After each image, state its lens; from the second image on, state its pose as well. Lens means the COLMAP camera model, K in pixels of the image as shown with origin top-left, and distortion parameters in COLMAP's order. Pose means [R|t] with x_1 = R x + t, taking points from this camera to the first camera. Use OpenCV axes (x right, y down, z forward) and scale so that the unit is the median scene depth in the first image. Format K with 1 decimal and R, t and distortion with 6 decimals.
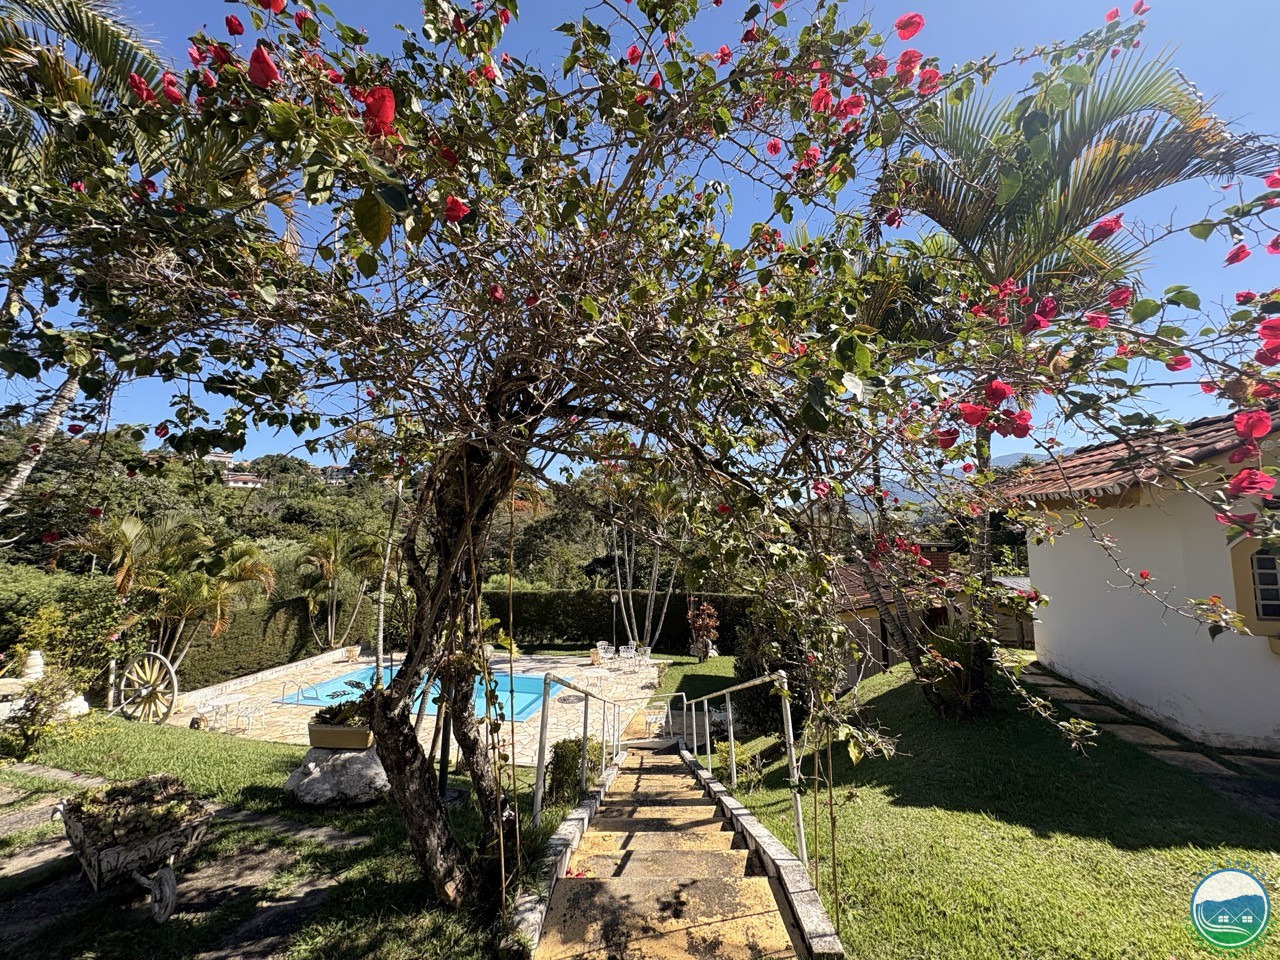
lens RADIAL K [[511.4, 0, 640.0], [0, 511.4, 480.0], [0, 0, 1]] dist [-0.001172, 0.000171]
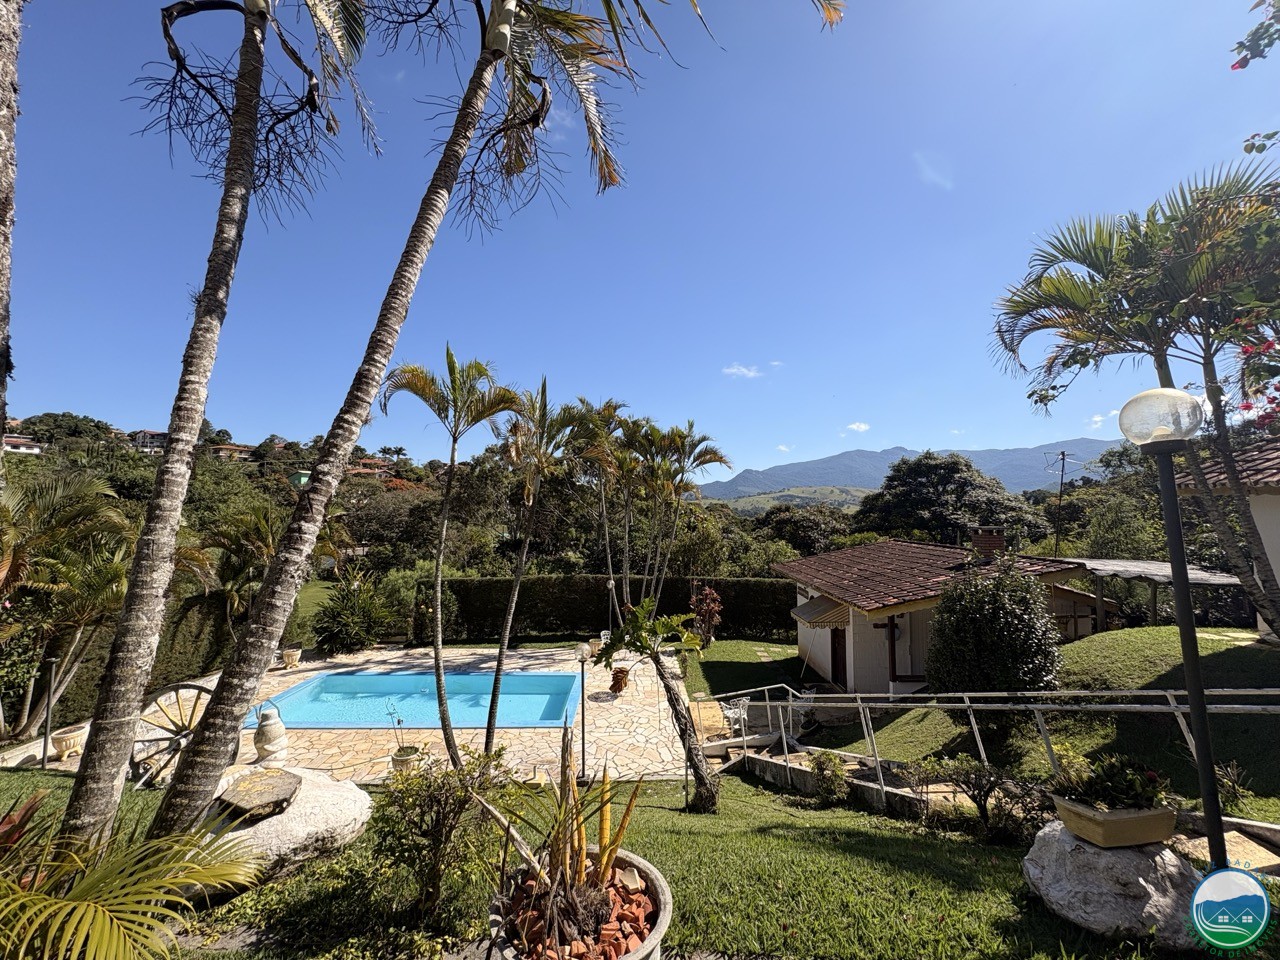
lens RADIAL K [[511.4, 0, 640.0], [0, 511.4, 480.0], [0, 0, 1]] dist [-0.001172, 0.000171]
pose [[0.971676, 0.027403, 0.234723, -0.232360], [-0.034811, 0.999016, 0.027479, 0.016147], [-0.233739, -0.034871, 0.971674, 0.098382]]
